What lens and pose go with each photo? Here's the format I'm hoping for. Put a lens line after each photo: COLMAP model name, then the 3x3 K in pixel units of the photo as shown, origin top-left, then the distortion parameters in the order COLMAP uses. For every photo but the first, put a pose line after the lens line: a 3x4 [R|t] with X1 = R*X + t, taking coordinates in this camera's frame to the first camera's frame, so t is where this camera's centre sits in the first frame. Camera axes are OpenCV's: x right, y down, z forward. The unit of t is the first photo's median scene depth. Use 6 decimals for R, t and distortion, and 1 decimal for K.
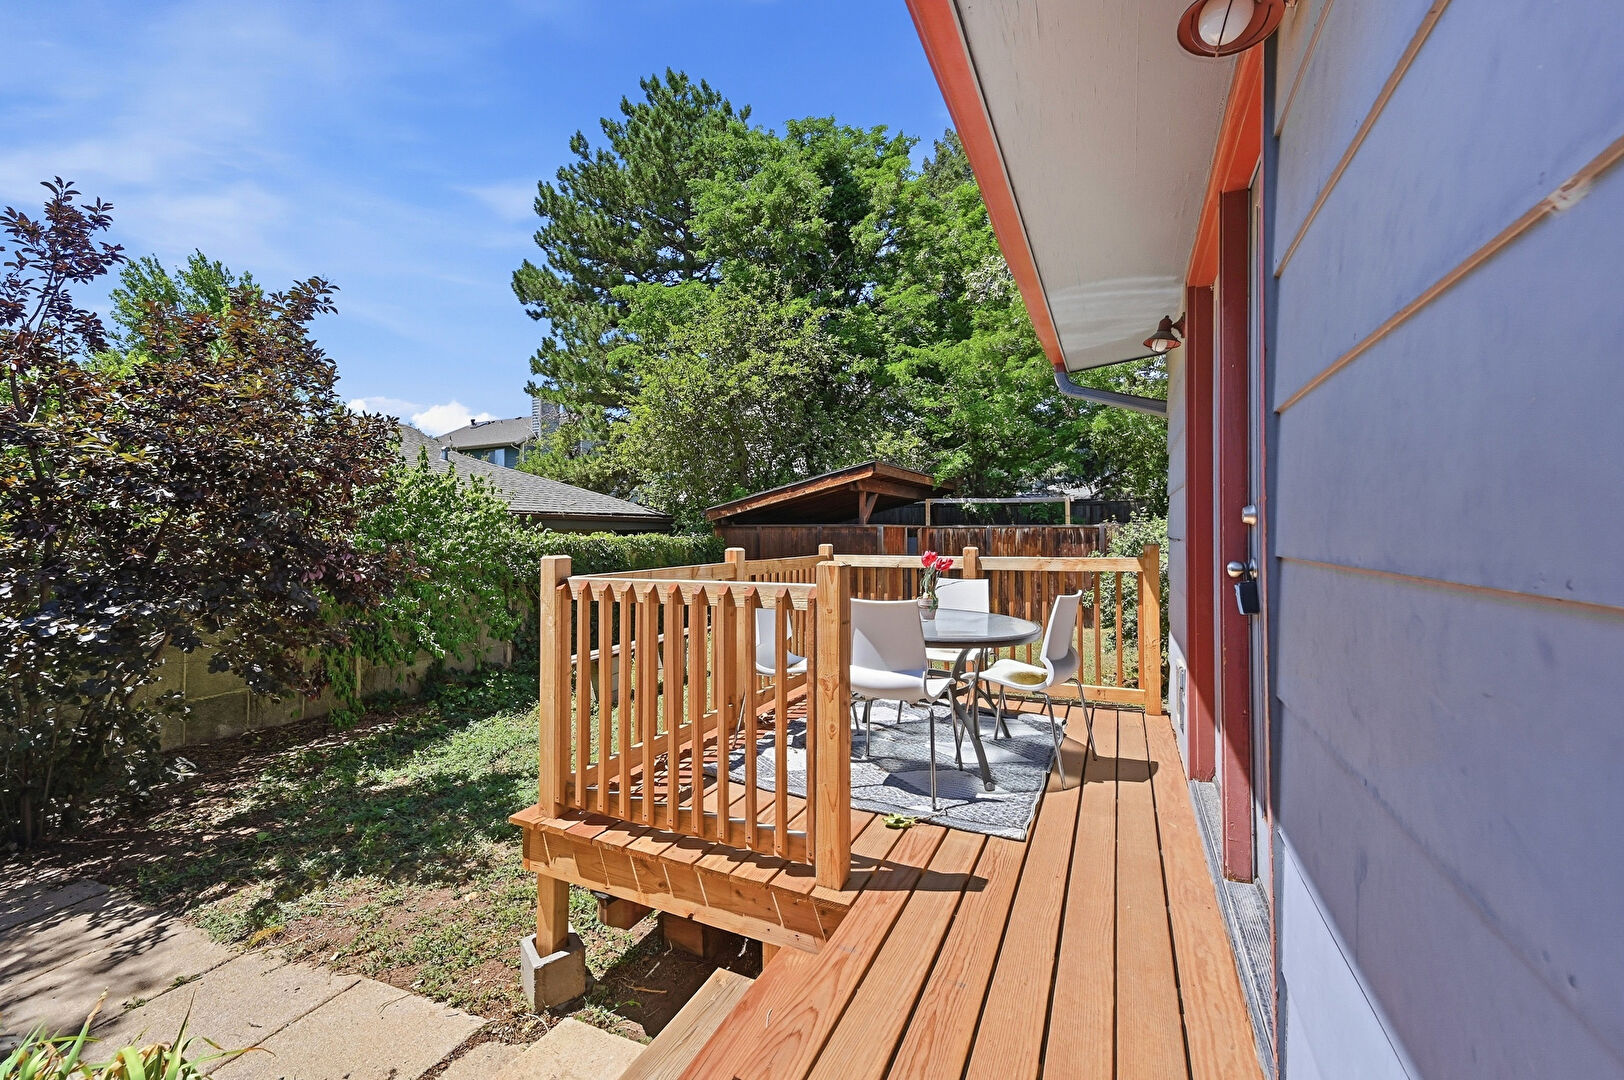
lens RADIAL K [[649.8, 0, 814.9], [0, 649.8, 533.3], [0, 0, 1]] dist [-0.005212, -0.001196]
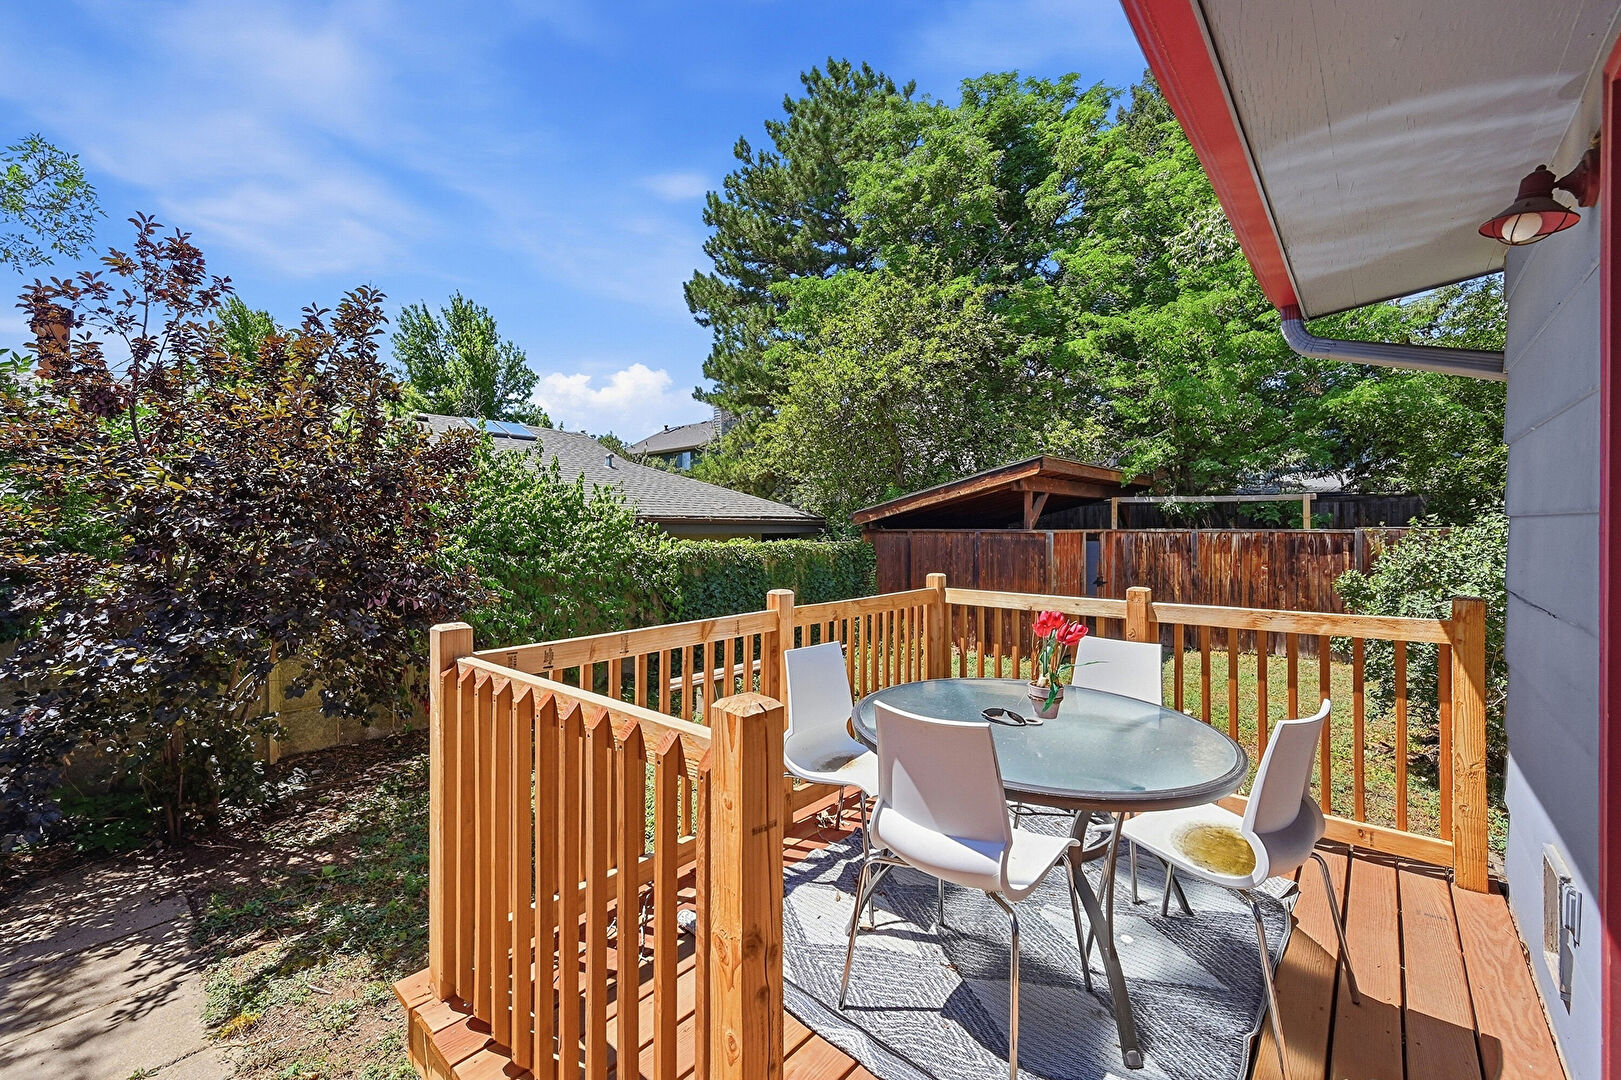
lens RADIAL K [[648.6, 0, 808.4], [0, 648.6, 532.9], [0, 0, 1]] dist [-0.005212, -0.001196]
pose [[0.958955, 0.002705, -0.283544, 0.039888], [-0.000553, 0.999970, 0.007669, -0.016423], [0.283556, -0.007198, 0.958929, 0.099249]]
